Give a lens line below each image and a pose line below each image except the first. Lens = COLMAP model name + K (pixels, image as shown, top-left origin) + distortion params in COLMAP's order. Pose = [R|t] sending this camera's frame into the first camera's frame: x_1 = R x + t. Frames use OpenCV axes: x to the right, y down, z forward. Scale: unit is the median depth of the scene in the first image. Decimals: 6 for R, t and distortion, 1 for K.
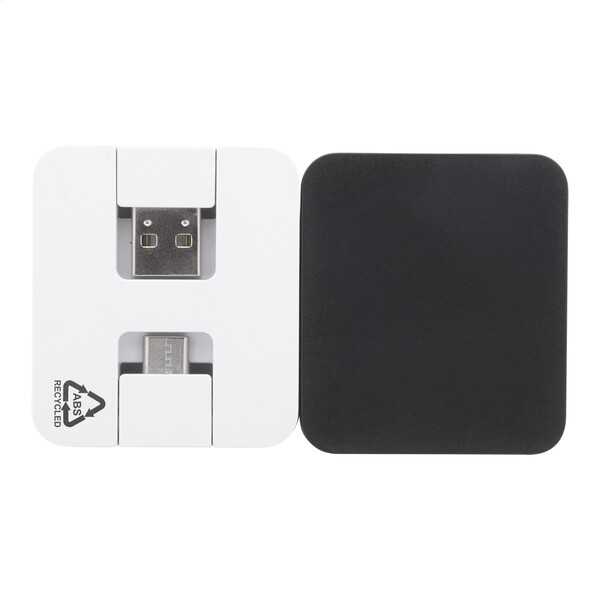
lens RADIAL K [[3659.2, 0, 299.9], [0, 3659.2, 299.8], [0, 0, 1]] dist [0.673081, 0.000000]
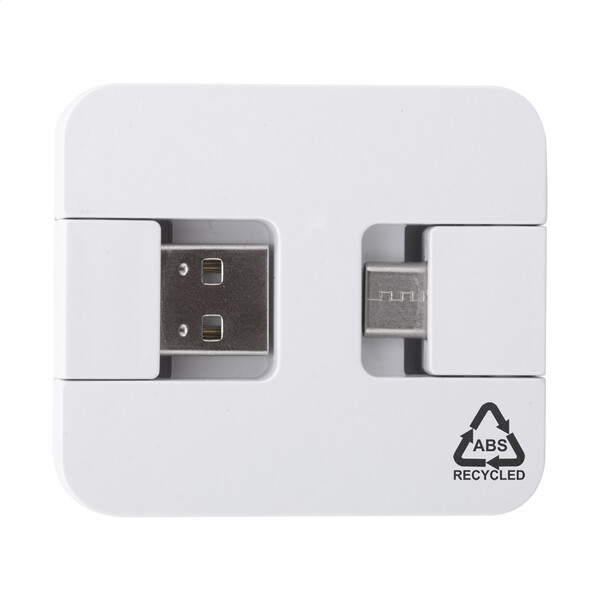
lens RADIAL K [[3659.2, 0, 300.2], [0, 3659.2, 300.0], [0, 0, 1]] dist [0.673081, 0.000000]
pose [[0.003172, -0.999770, -0.021208, -0.023235], [0.999058, 0.004087, -0.043199, 0.025295], [0.043276, -0.021051, 0.998841, 0.382024]]
